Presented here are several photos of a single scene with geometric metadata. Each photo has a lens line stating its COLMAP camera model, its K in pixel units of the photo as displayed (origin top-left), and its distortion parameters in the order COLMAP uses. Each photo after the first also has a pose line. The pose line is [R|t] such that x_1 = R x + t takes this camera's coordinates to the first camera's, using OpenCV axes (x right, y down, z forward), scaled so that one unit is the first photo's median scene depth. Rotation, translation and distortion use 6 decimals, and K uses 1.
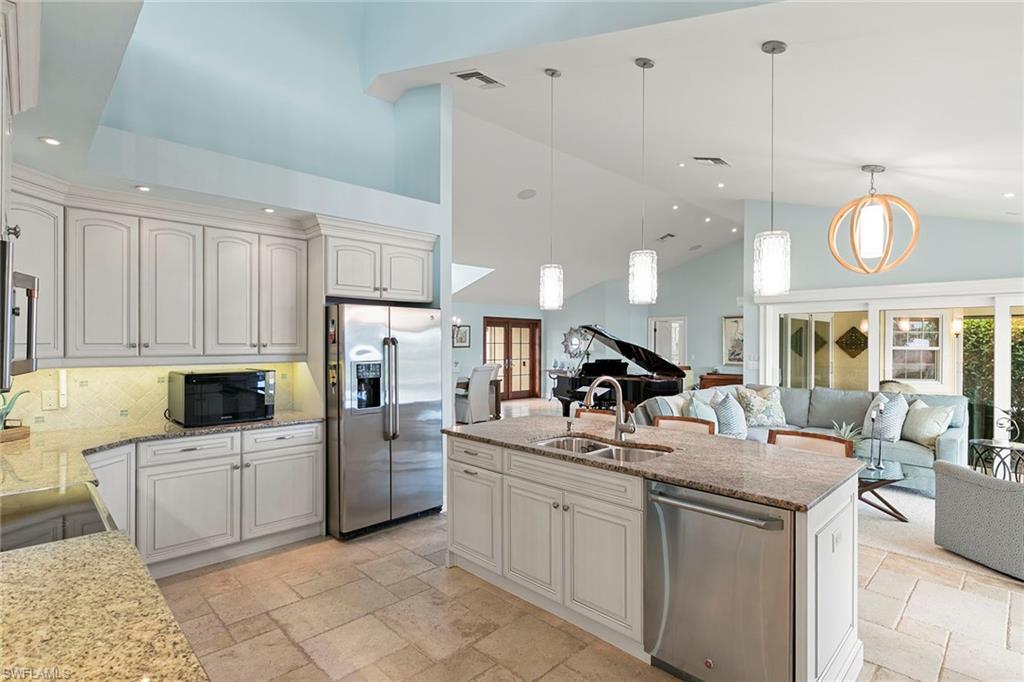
lens RADIAL K [[500.3, 0, 514.5], [0, 500.3, 341.8], [0, 0, 1]] dist [0.001616, -0.000166]
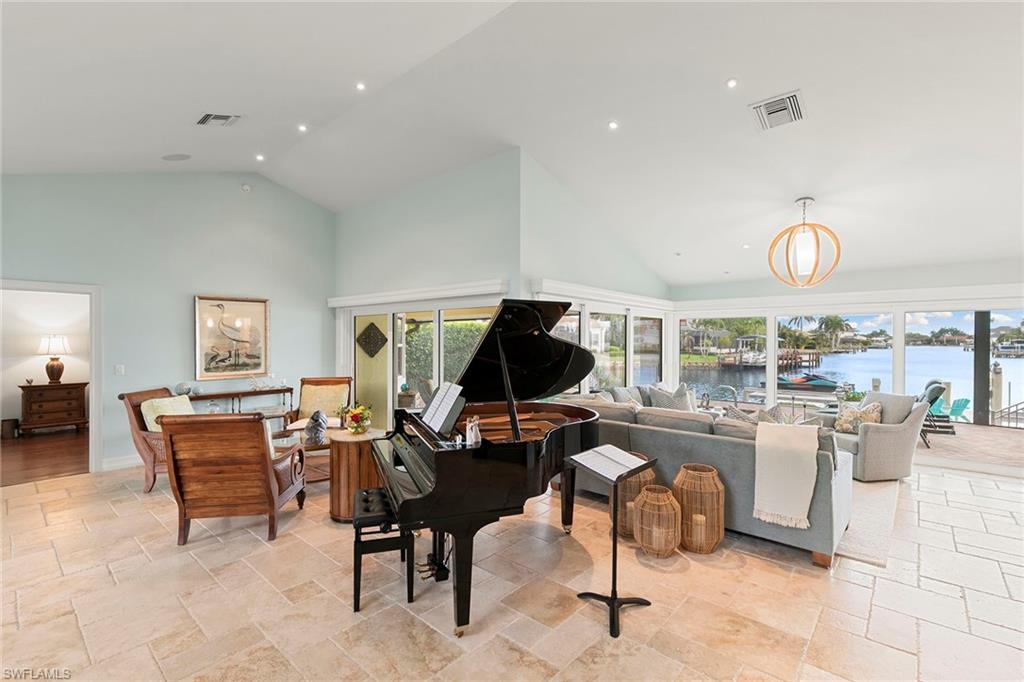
lens RADIAL K [[457.4, 0, 513.0], [0, 457.4, 345.2], [0, 0, 1]] dist [0.009497, -0.000256]
pose [[-0.072593, -0.016073, 0.997232, -0.310806], [-0.004530, 0.999865, 0.015785, -0.007455], [-0.997351, -0.003371, -0.072656, 1.529020]]
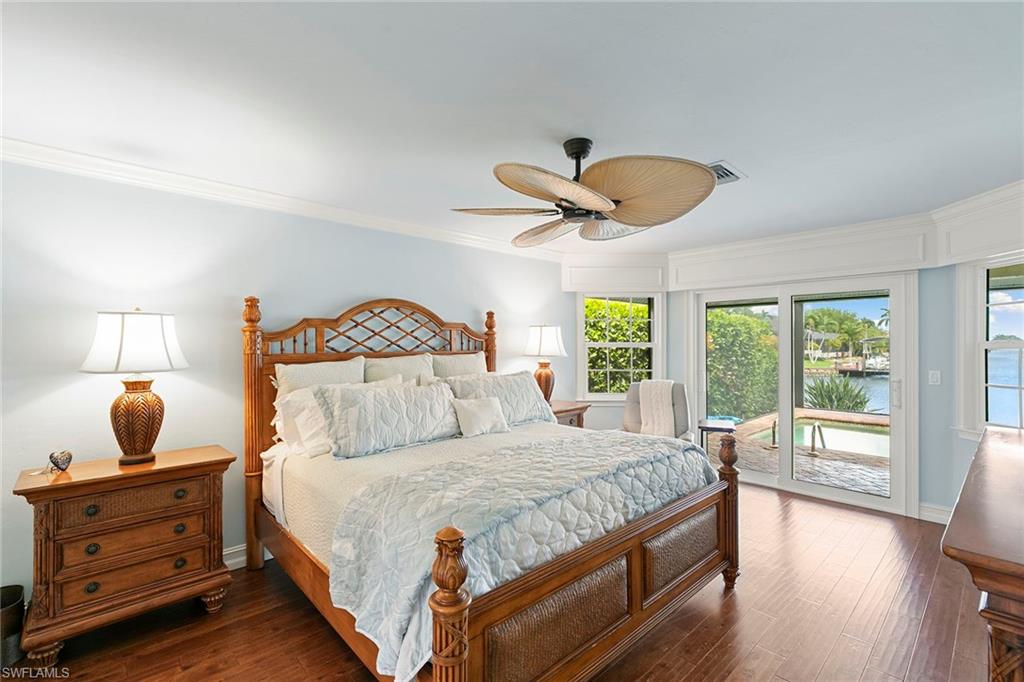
lens RADIAL K [[457.4, 0, 513.0], [0, 457.4, 345.2], [0, 0, 1]] dist [0.009497, -0.000256]
pose [[0.018311, -0.009952, 0.999783, 0.856913], [-0.004816, 0.999938, 0.010041, 0.020644], [-0.999821, -0.004999, 0.018262, 2.537017]]
